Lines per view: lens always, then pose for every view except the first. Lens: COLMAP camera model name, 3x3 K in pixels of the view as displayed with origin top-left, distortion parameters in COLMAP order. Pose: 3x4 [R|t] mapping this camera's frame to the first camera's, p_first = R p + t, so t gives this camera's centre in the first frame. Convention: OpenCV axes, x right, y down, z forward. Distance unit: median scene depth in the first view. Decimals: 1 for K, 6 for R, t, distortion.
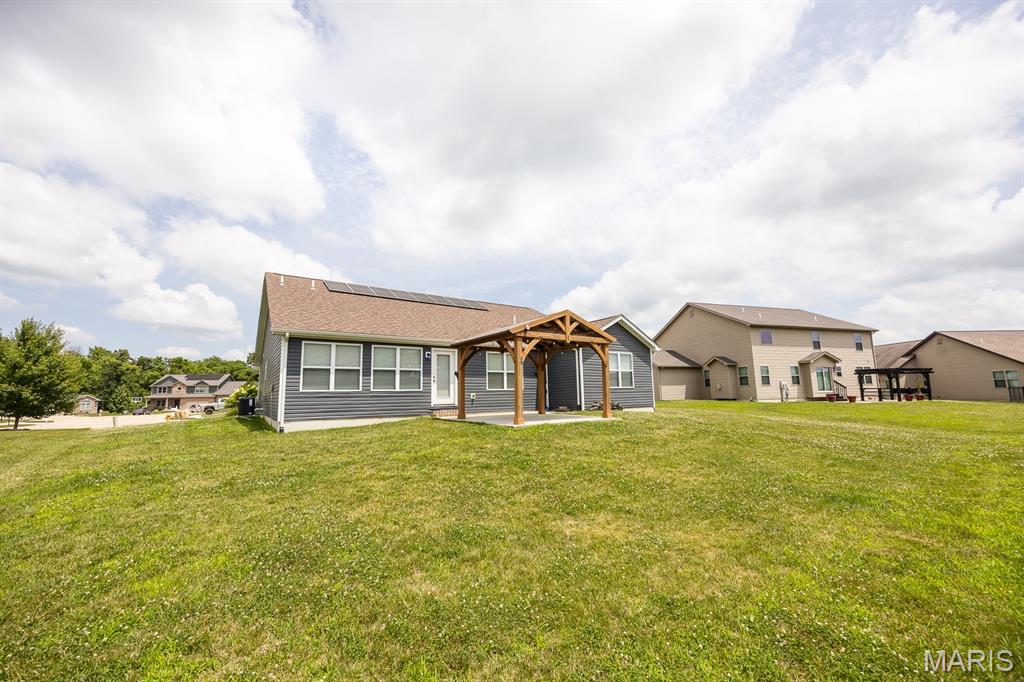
lens RADIAL K [[379.9, 0, 512.0], [0, 379.9, 341.0], [0, 0, 1]] dist [-0.000685, -0.000026]
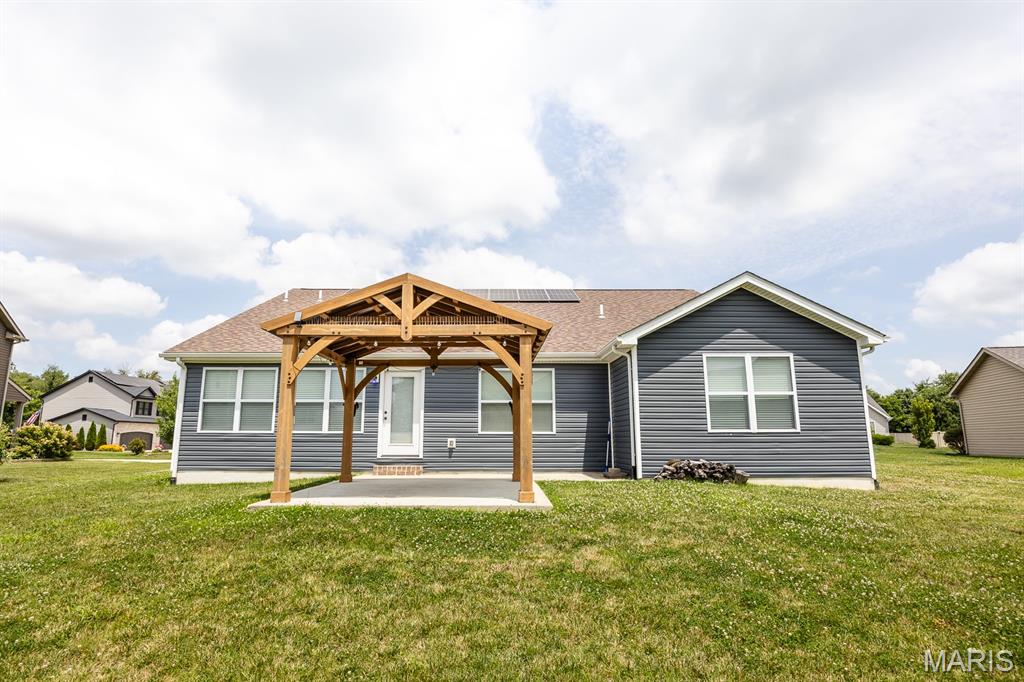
lens RADIAL K [[522.2, 0, 512.0], [0, 522.2, 341.0], [0, 0, 1]] dist [-0.012289, 0.000222]
pose [[0.832042, -0.085128, -0.548142, 0.466856], [0.061910, 0.996232, -0.060741, 0.041000], [0.551247, 0.016604, 0.834177, 0.372411]]
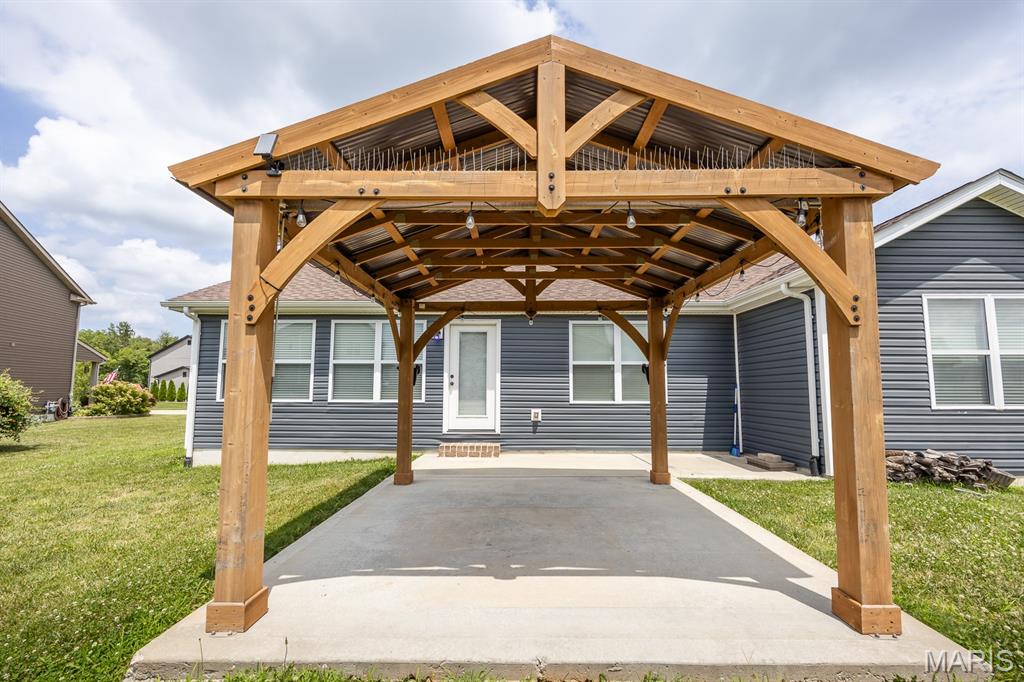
lens RADIAL K [[403.0, 0, 520.7], [0, 403.0, 354.1], [0, 0, 1]] dist [-0.001834, -0.000120]
pose [[0.819835, -0.029740, -0.571827, 0.181794], [0.061929, 0.997398, 0.036915, 0.050444], [0.569241, -0.065677, 0.819544, 0.602934]]
